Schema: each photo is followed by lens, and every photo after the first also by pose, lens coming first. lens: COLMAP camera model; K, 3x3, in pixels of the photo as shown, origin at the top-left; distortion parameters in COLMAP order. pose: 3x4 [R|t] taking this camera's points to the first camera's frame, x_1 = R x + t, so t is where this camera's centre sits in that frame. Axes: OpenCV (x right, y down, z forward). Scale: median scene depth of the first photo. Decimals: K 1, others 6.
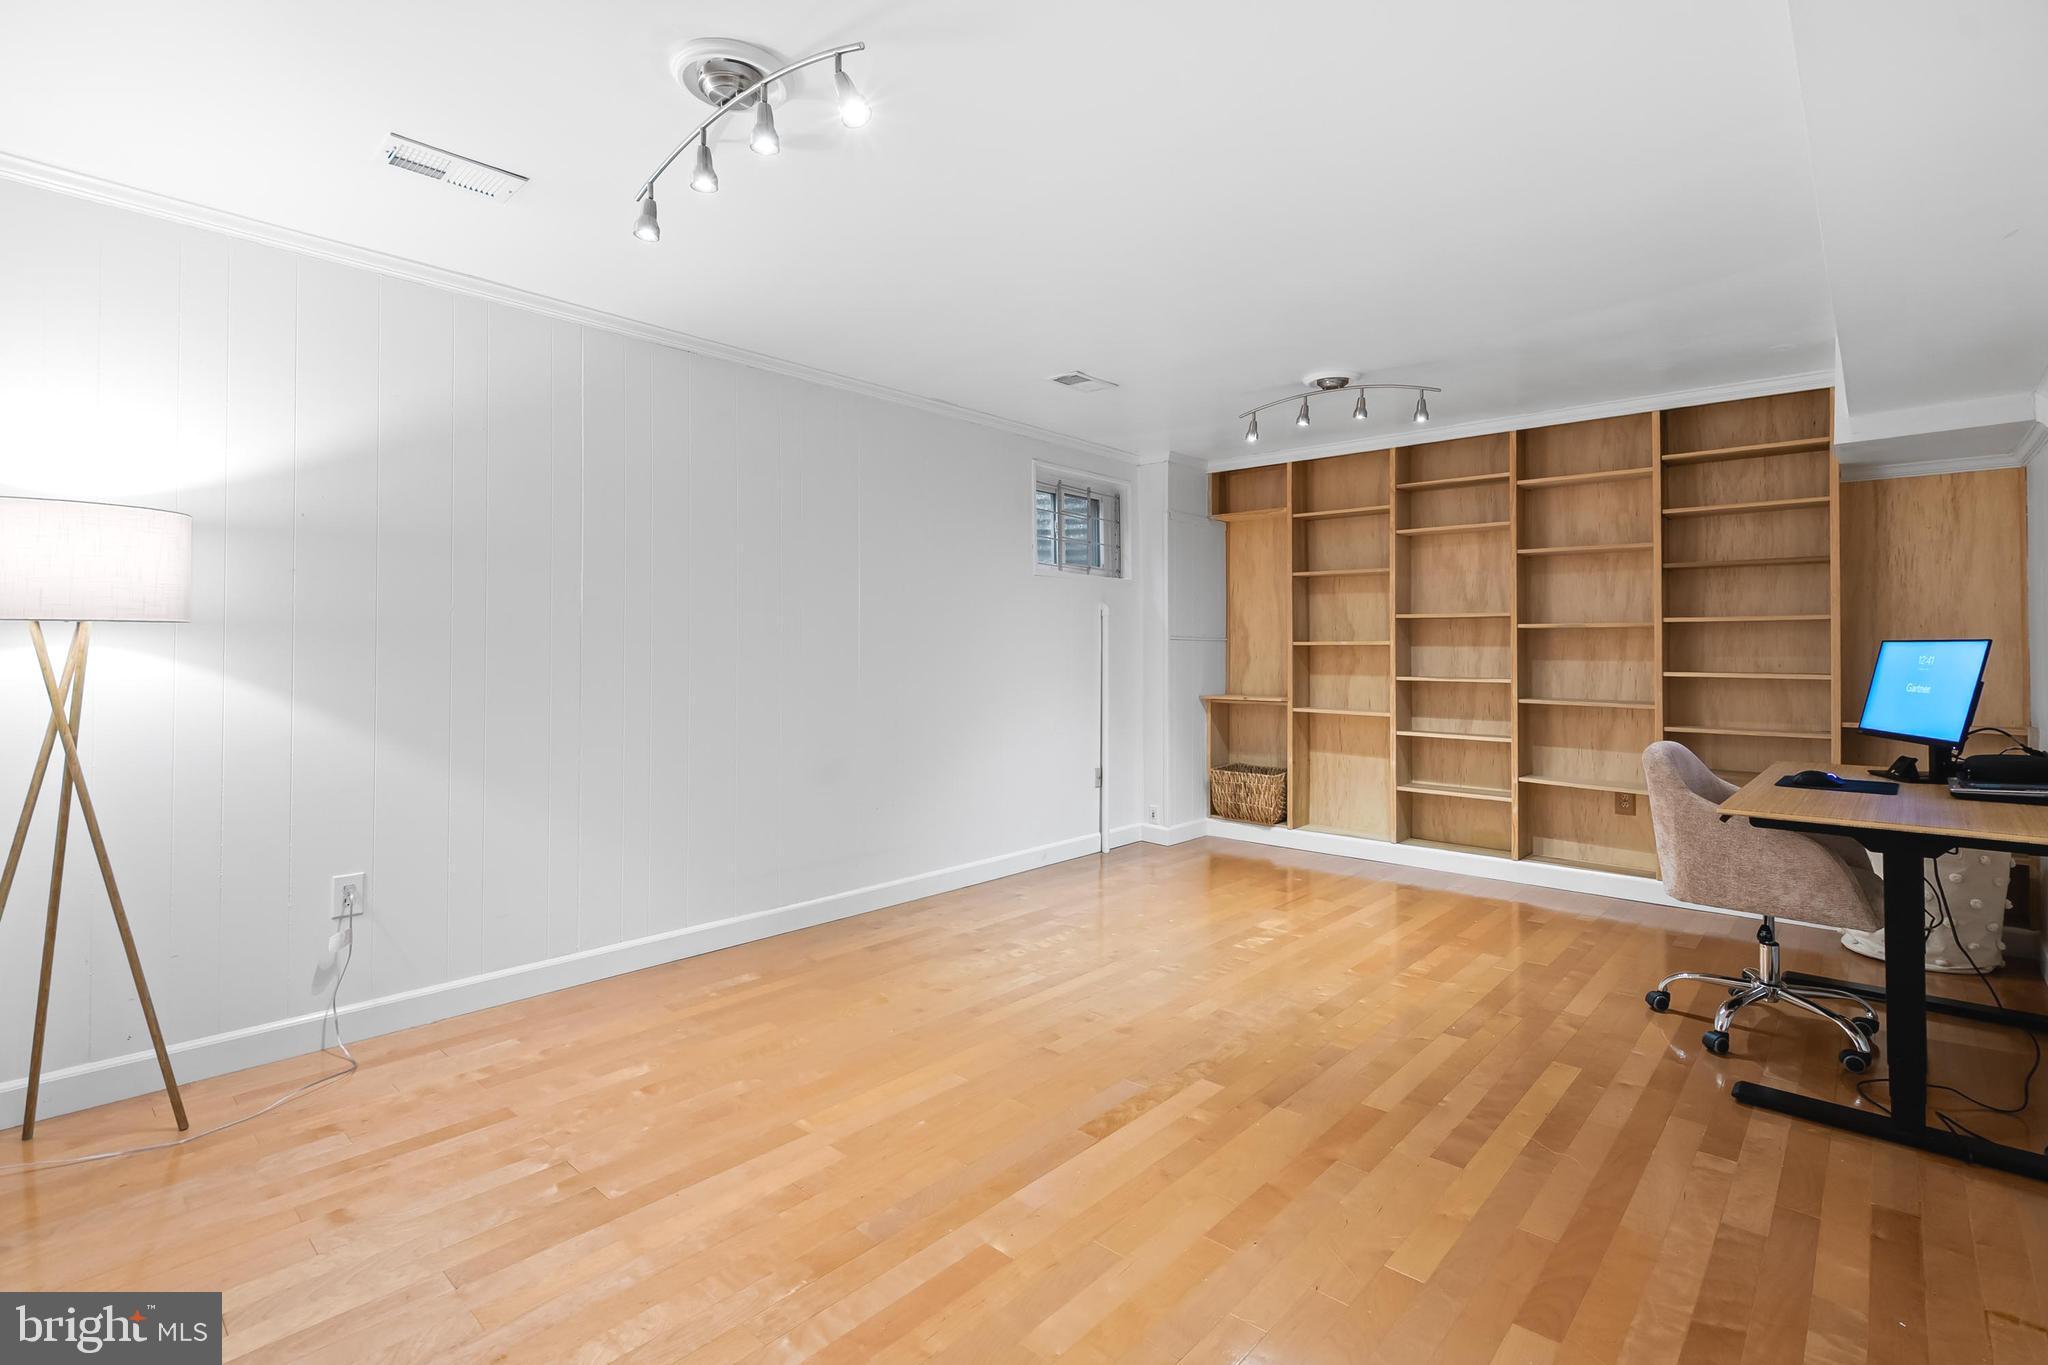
lens RADIAL K [[932.3, 0, 1022.7], [0, 932.3, 680.0], [0, 0, 1]] dist [-0.003873, 0.000291]
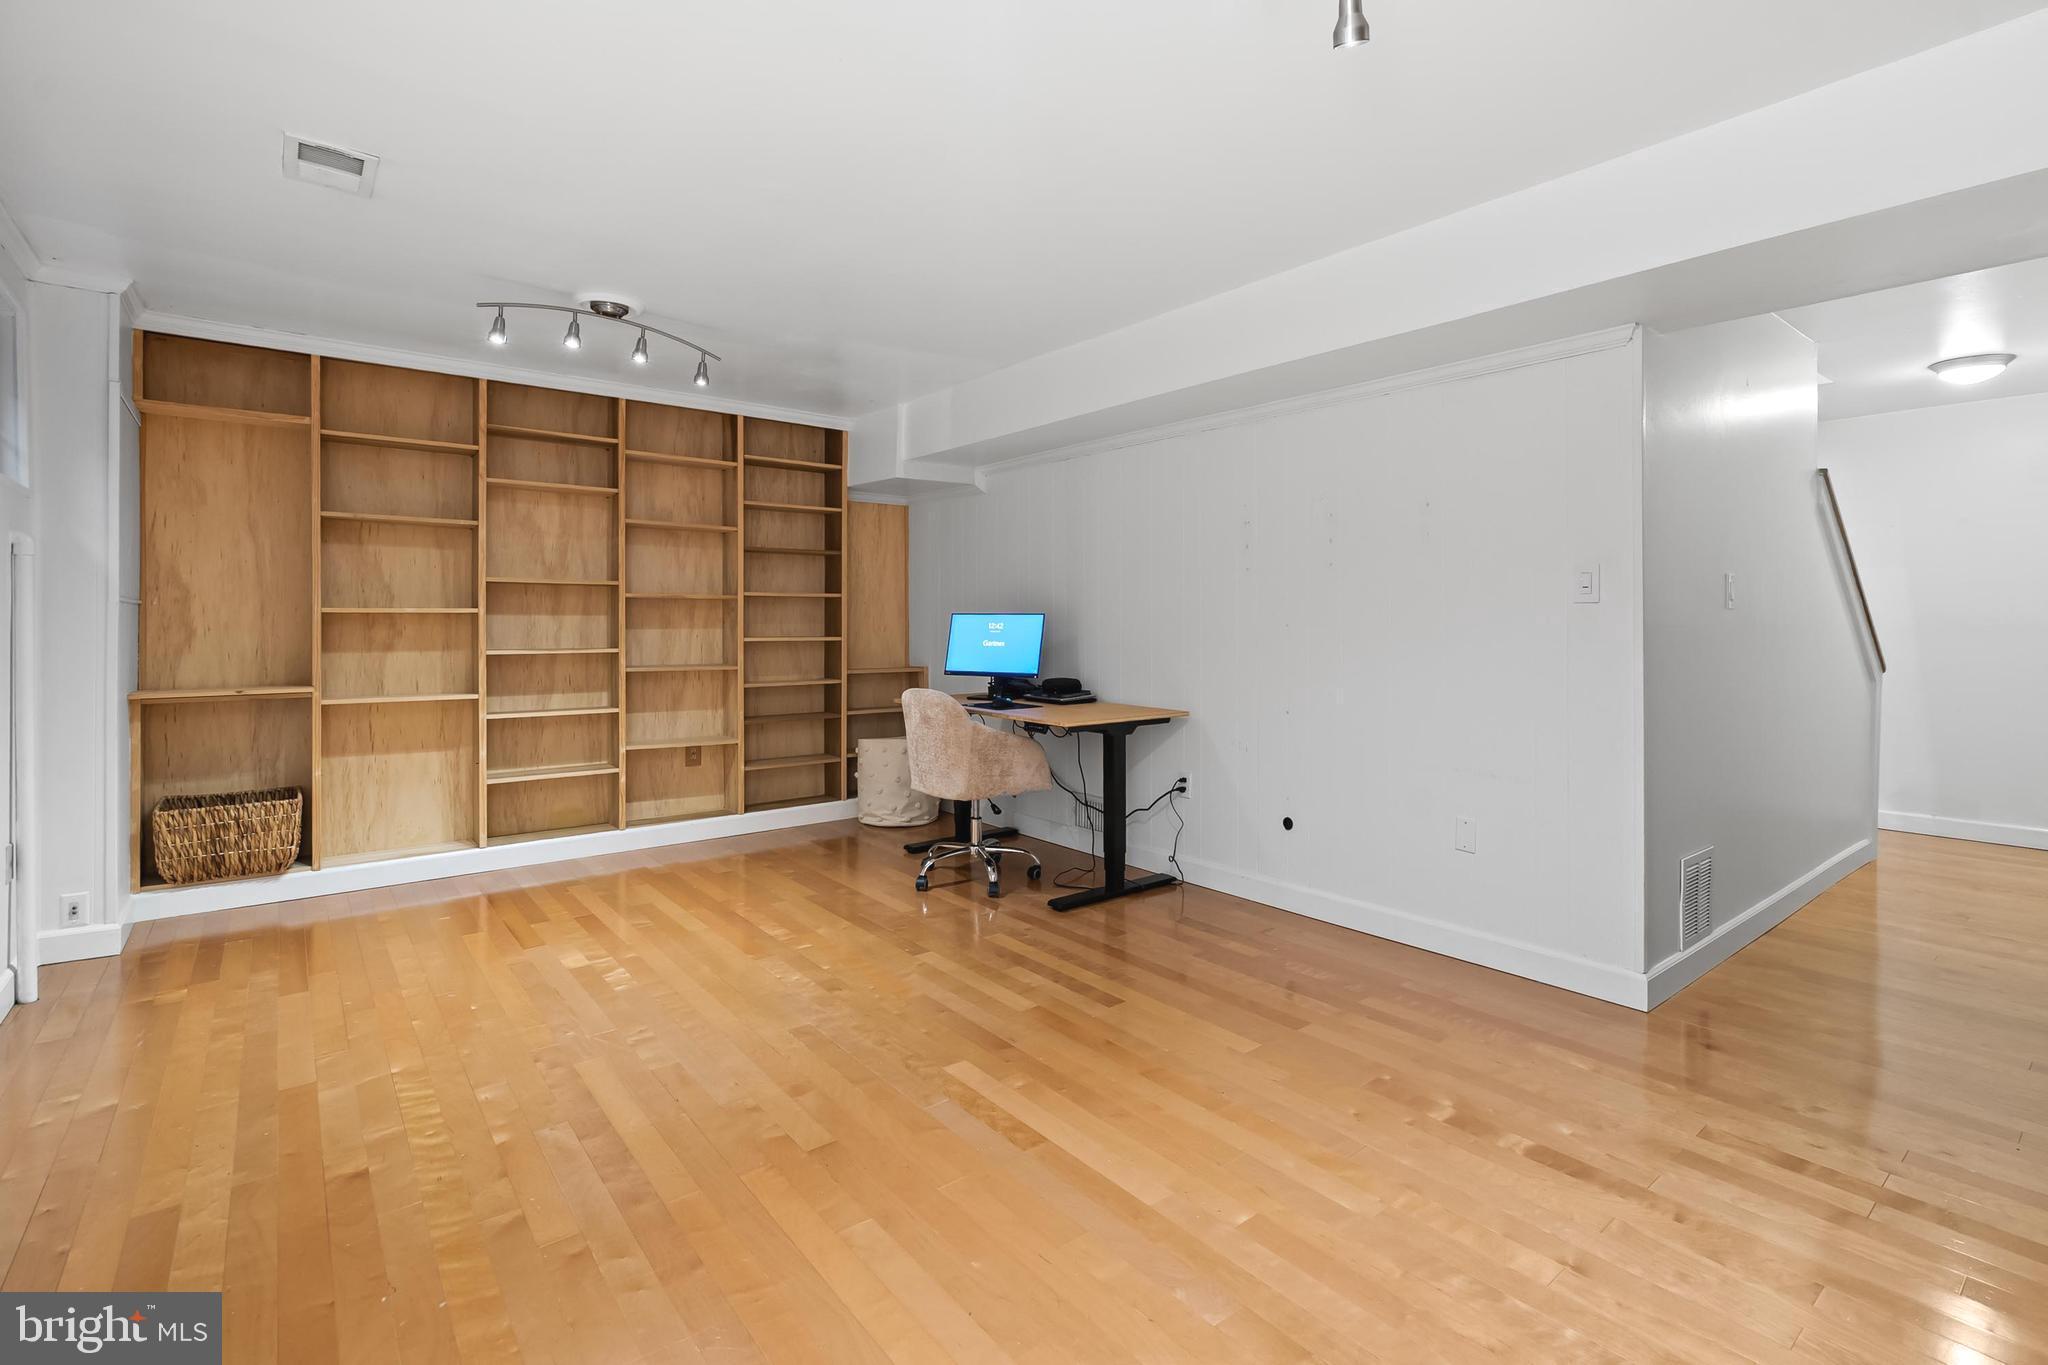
lens RADIAL K [[948.9, 0, 1033.1], [0, 948.9, 657.8], [0, 0, 1]] dist [-0.005310, -0.000382]
pose [[0.151916, -0.041368, 0.987527, -0.383632], [0.029473, 0.998869, 0.037309, -0.014863], [-0.987954, 0.023438, 0.152963, 0.386921]]
